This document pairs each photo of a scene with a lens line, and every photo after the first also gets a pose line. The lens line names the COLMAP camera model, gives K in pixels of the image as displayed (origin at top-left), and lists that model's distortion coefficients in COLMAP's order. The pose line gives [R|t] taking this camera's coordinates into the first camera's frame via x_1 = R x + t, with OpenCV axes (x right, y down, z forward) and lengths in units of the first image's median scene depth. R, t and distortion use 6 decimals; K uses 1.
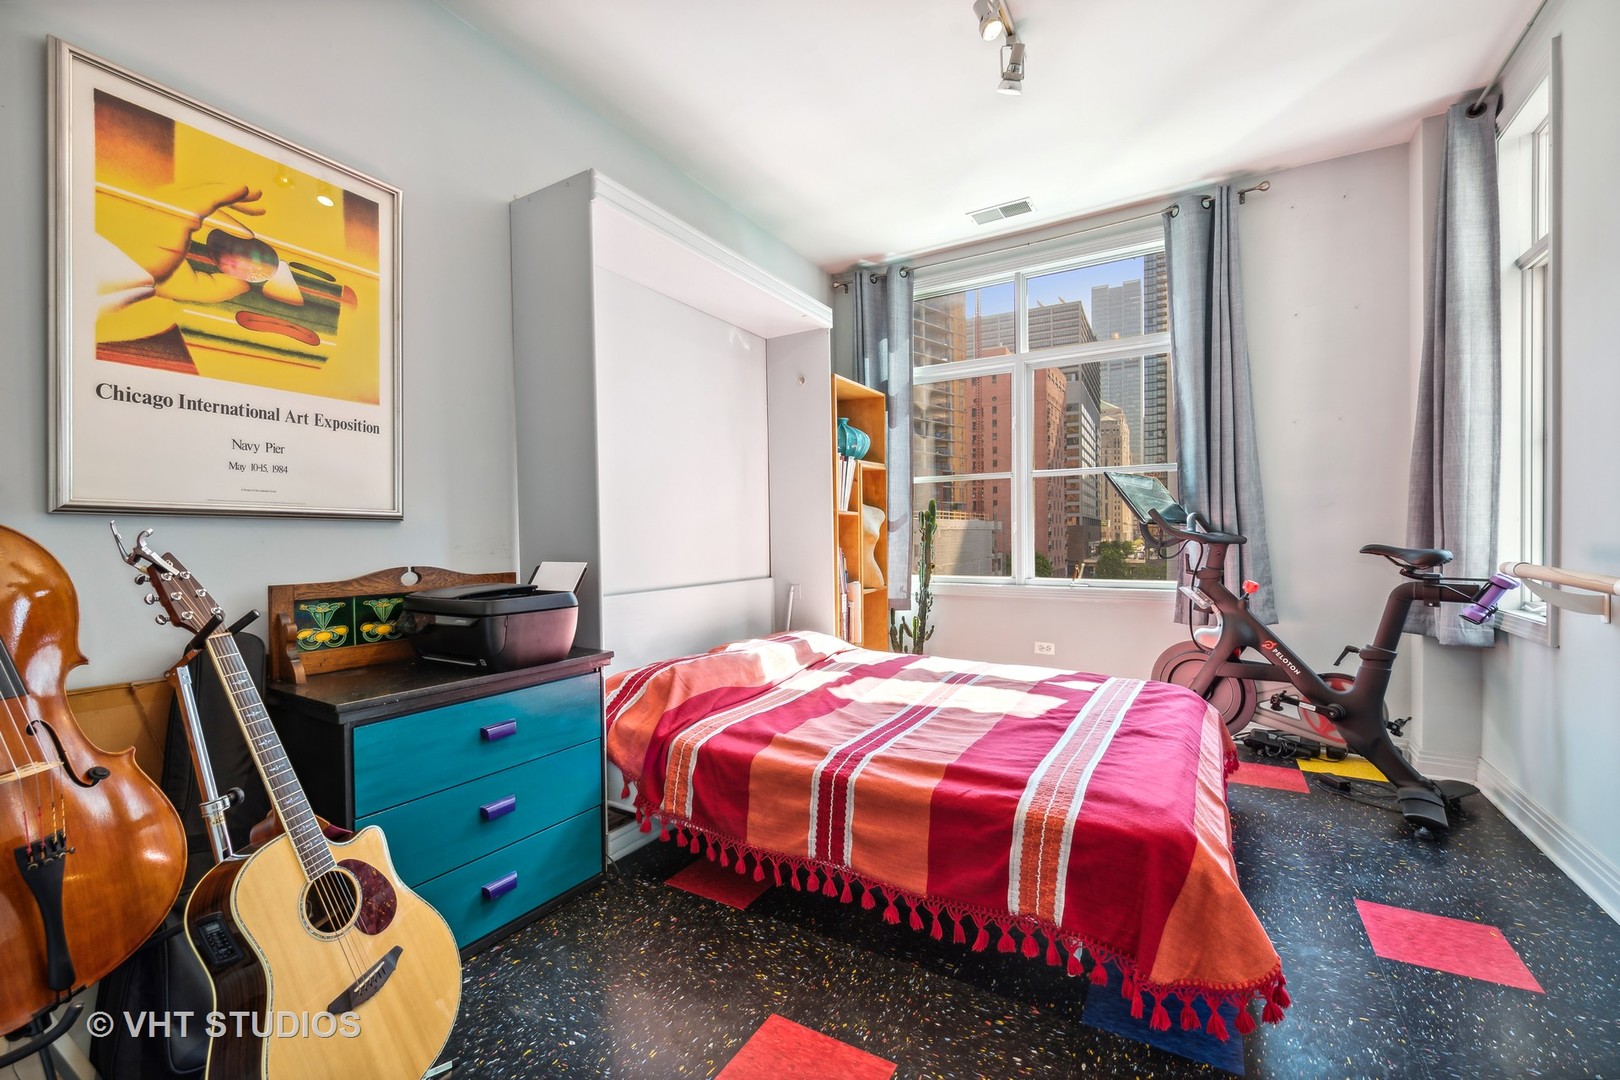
lens RADIAL K [[653.9, 0, 810.0], [0, 653.9, 540.0], [0, 0, 1]] dist [-0.000756, -0.000344]
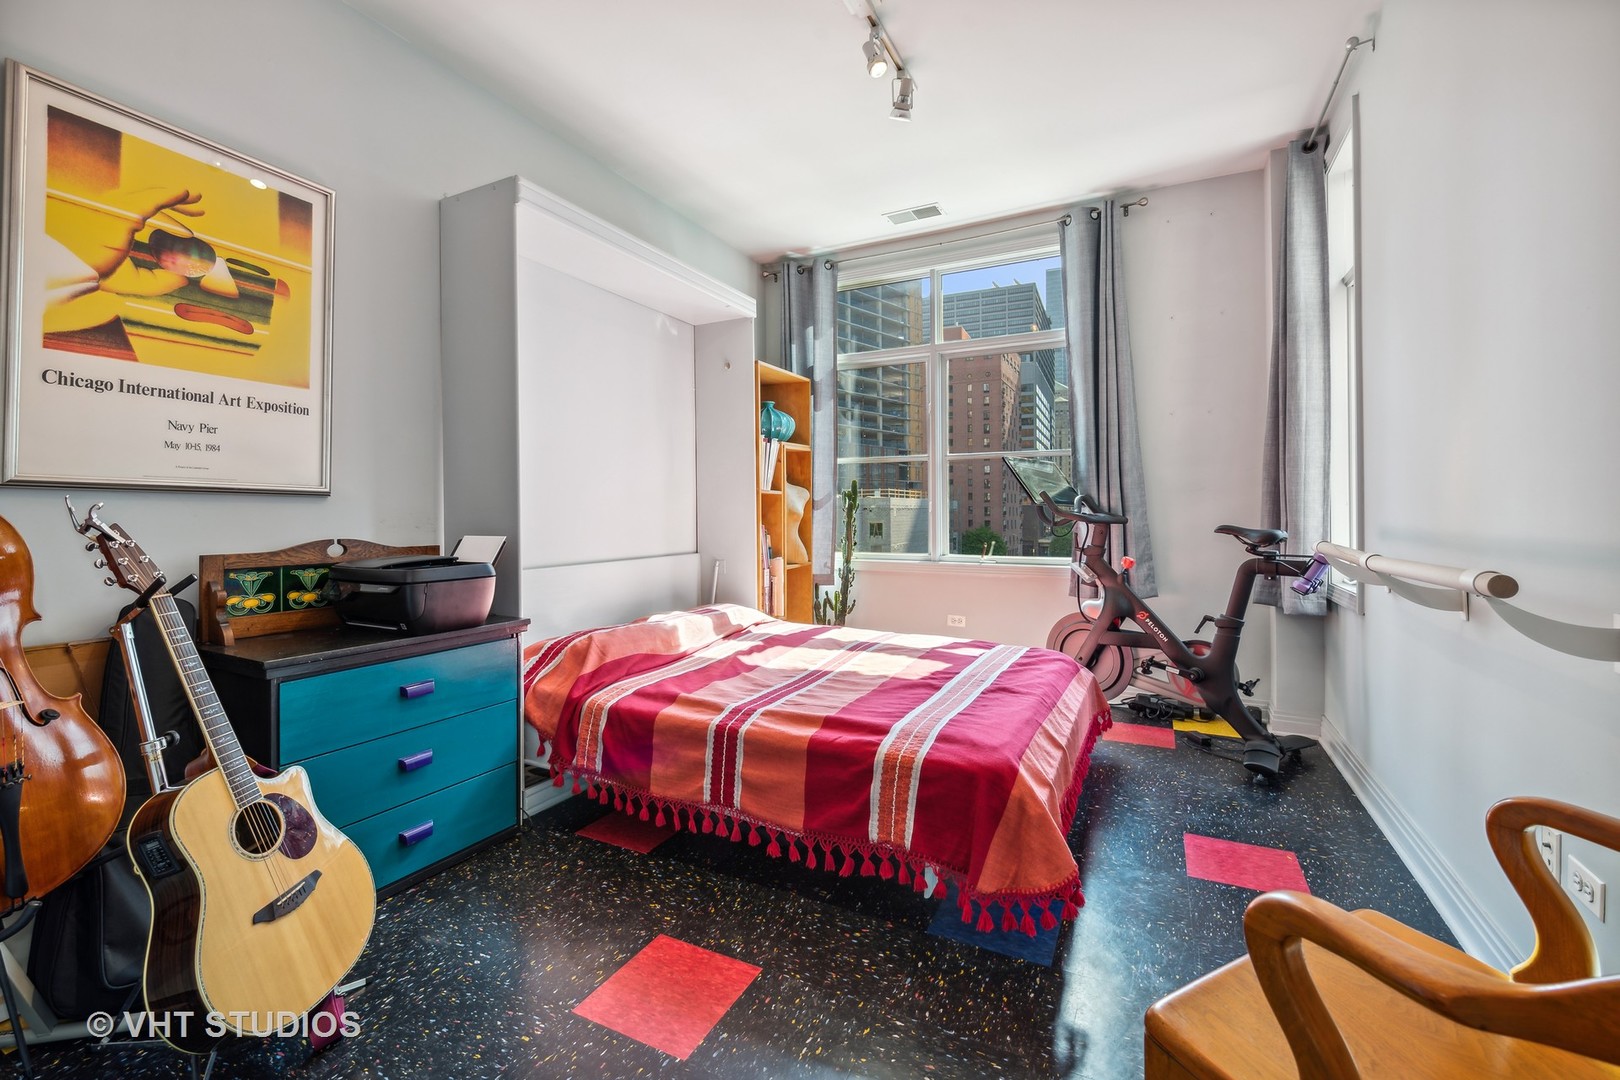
lens RADIAL K [[669.4, 0, 805.5], [0, 669.4, 507.5], [0, 0, 1]] dist [0.000219, -0.000793]
pose [[0.998219, 0.008503, 0.059048, 0.093123], [-0.007559, 0.999840, -0.016187, 0.000848], [-0.059177, 0.015712, 0.998124, -0.145376]]
